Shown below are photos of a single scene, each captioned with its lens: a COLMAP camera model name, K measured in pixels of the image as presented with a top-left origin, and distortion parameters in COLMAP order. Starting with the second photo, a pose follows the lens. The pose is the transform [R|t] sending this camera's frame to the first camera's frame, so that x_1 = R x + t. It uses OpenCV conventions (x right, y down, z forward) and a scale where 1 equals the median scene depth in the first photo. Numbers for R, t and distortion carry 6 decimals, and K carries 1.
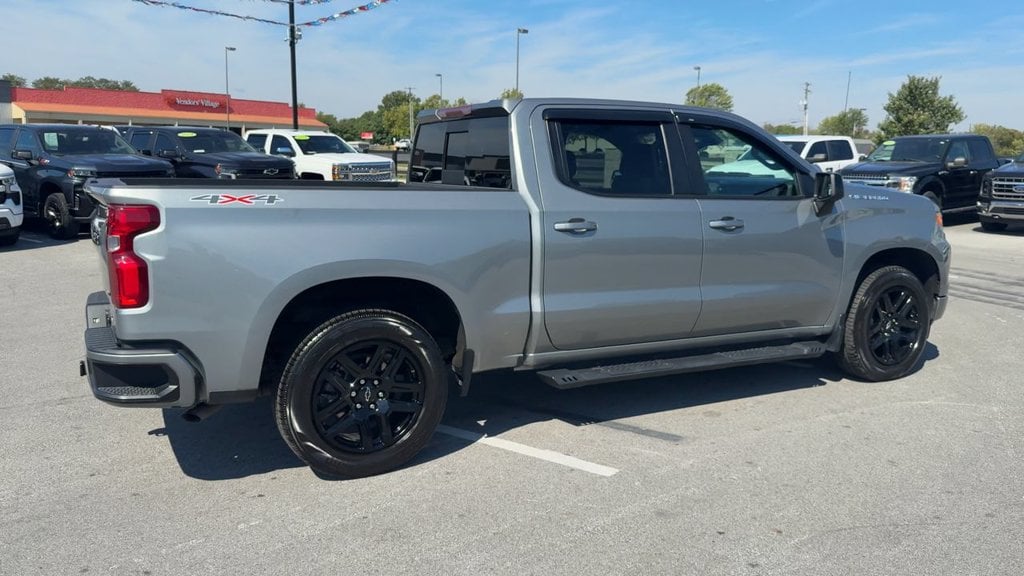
lens RADIAL K [[802.8, 0, 544.2], [0, 802.8, 277.9], [0, 0, 1]] dist [0.094701, -0.142861]
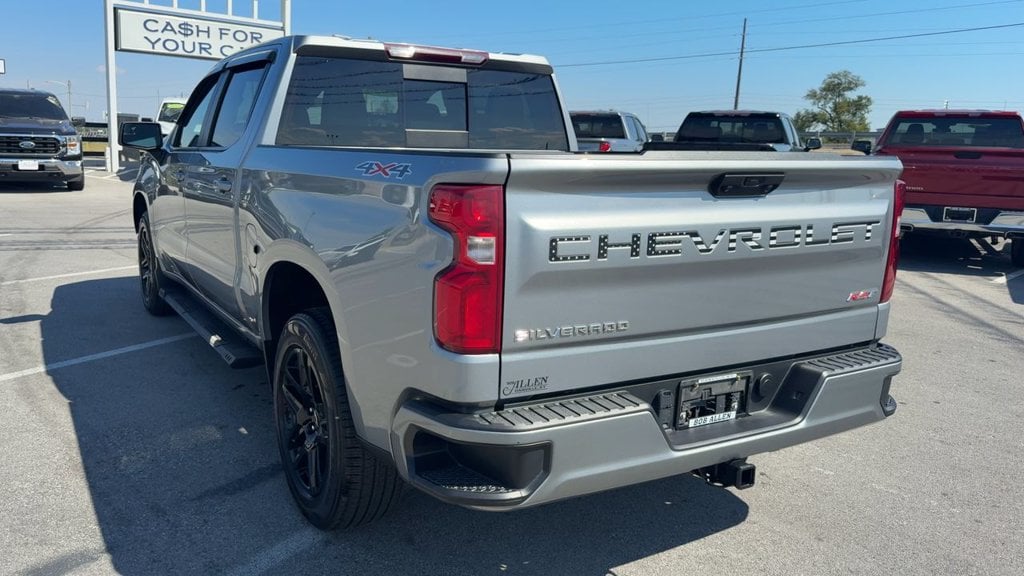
lens RADIAL K [[790.9, 0, 461.0], [0, 790.9, 286.5], [0, 0, 1]] dist [0.079712, -0.142834]
pose [[0.008213, -0.196250, 0.980520, -0.279612], [0.117428, 0.973957, 0.193953, -0.040286], [-0.993047, 0.113547, 0.031045, 0.293538]]
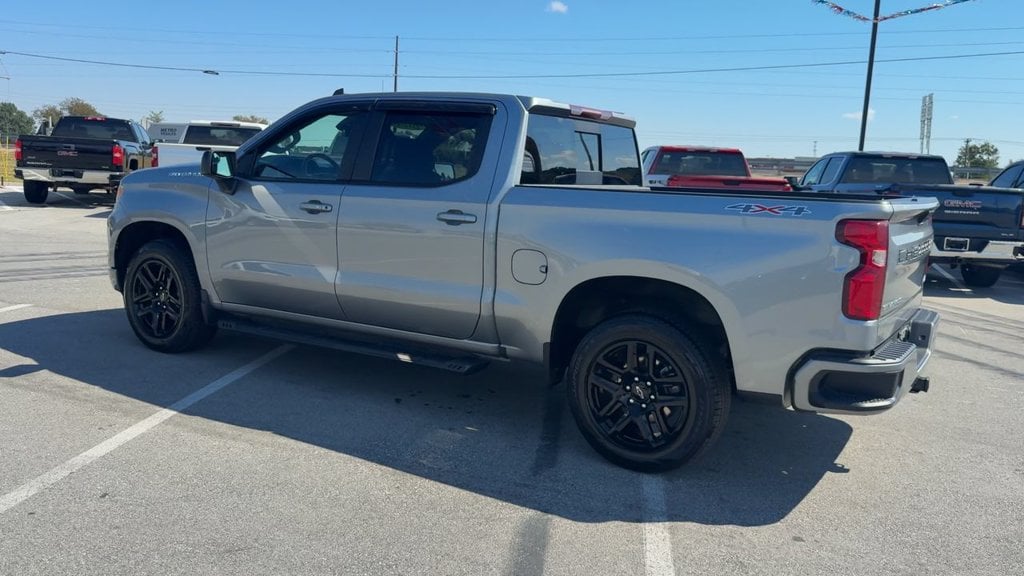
lens RADIAL K [[823.6, 0, 547.9], [0, 823.6, 277.9], [0, 0, 1]] dist [0.093170, -0.160045]
pose [[-0.495290, -0.152305, 0.855272, -0.303791], [0.070302, 0.974255, 0.214205, -0.069808], [-0.865878, 0.166221, -0.471832, 0.474483]]
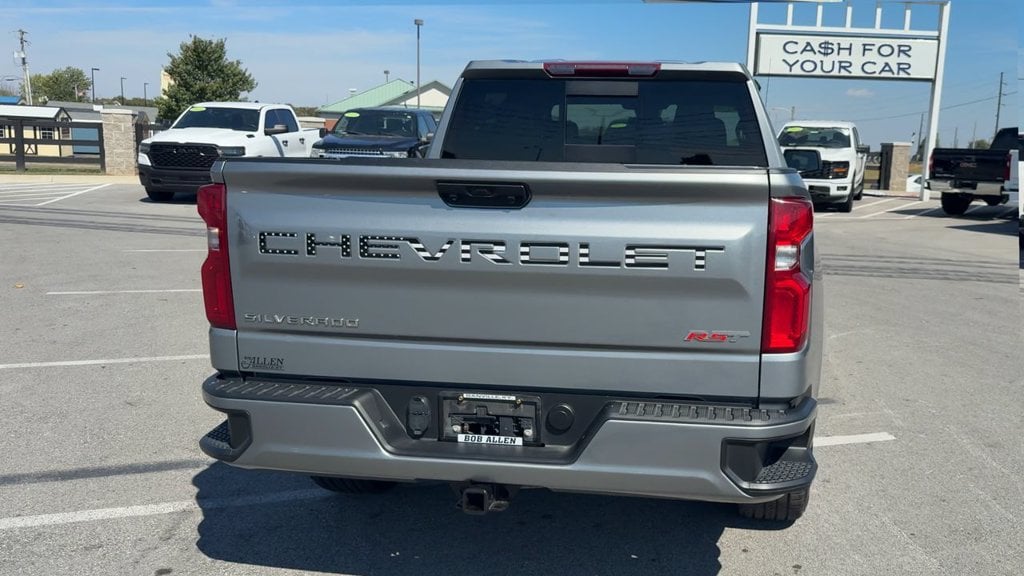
lens RADIAL K [[873.4, 0, 634.3], [0, 873.4, 305.3], [0, 0, 1]] dist [0.113951, -0.170686]
pose [[0.598960, -0.139759, 0.788488, -0.242504], [0.100226, 0.989993, 0.099341, -0.018245], [-0.794482, 0.019525, 0.606974, 0.136129]]
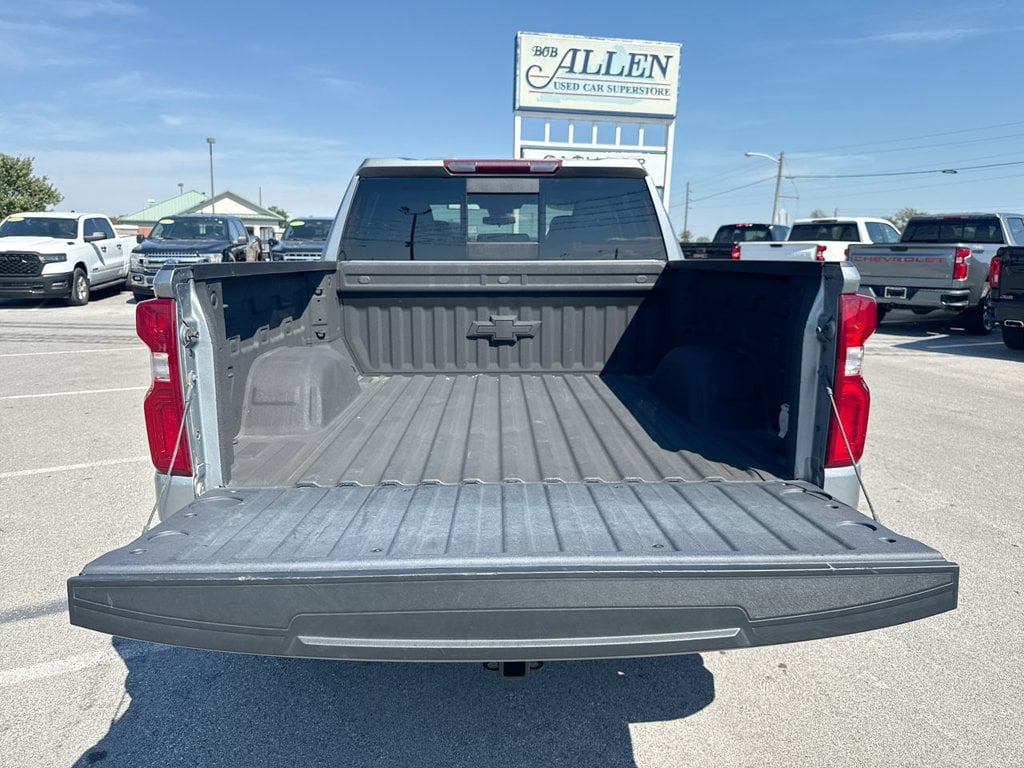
lens RADIAL K [[723.1, 0, 518.7], [0, 723.1, 382.2], [0, 0, 1]] dist [0.029346, -0.035320]
pose [[0.464016, -0.173957, 0.868578, -0.228283], [0.131440, 0.983195, 0.126694, -0.026229], [-0.876021, 0.055378, 0.479083, 0.197150]]
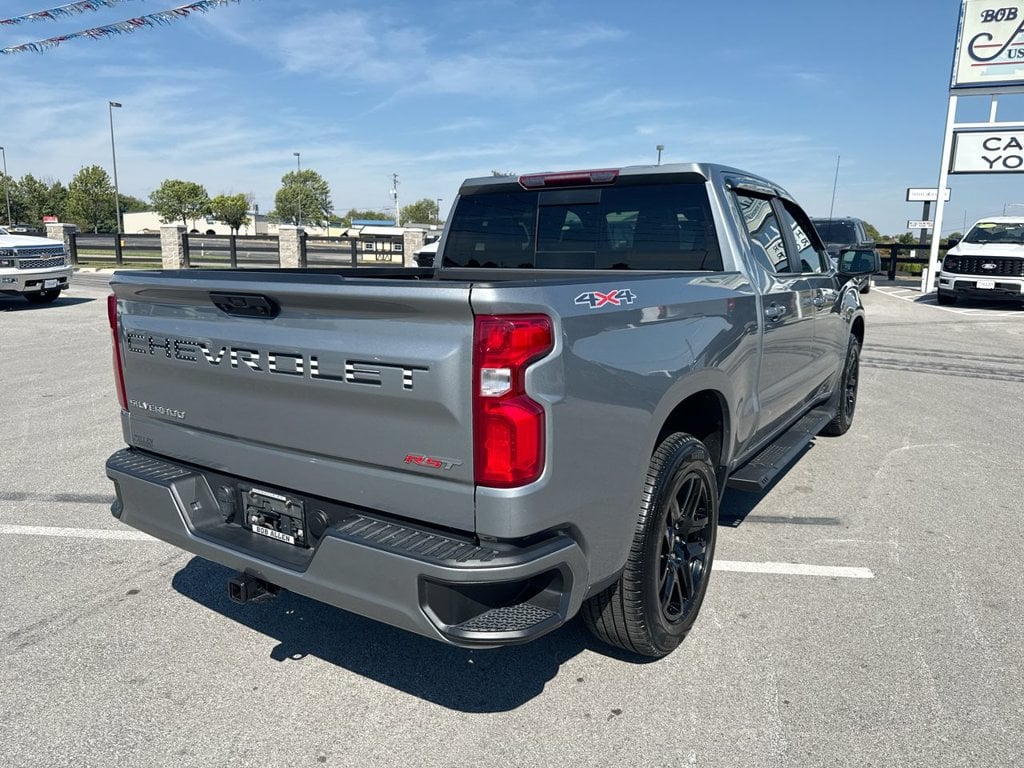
lens RADIAL K [[723.1, 0, 518.7], [0, 723.1, 382.2], [0, 0, 1]] dist [0.029346, -0.035320]
pose [[0.880694, -0.096198, 0.463814, -0.156596], [0.074493, 0.995105, 0.064943, -0.015686], [-0.467791, -0.022644, 0.883549, 0.108709]]
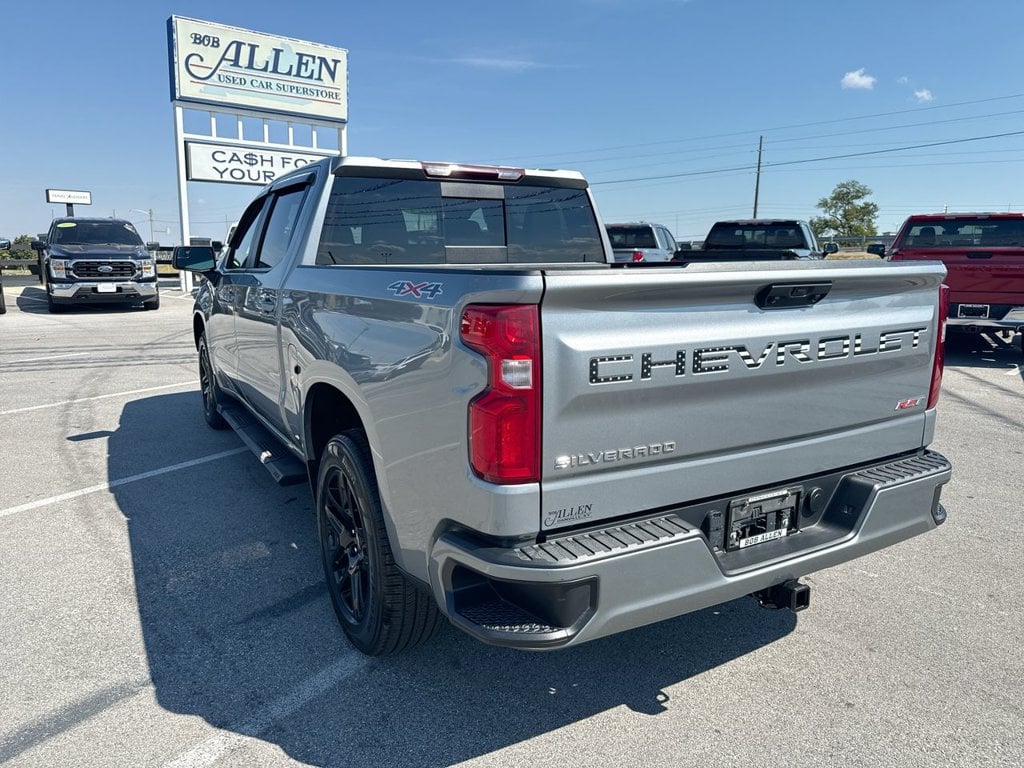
lens RADIAL K [[718.4, 0, 508.2], [0, 718.4, 380.0], [0, 0, 1]] dist [0.061130, -0.107851]
pose [[0.005620, -0.188709, 0.982017, -0.260828], [0.144178, 0.971925, 0.185945, -0.040293], [-0.989536, 0.140540, 0.032670, 0.291564]]
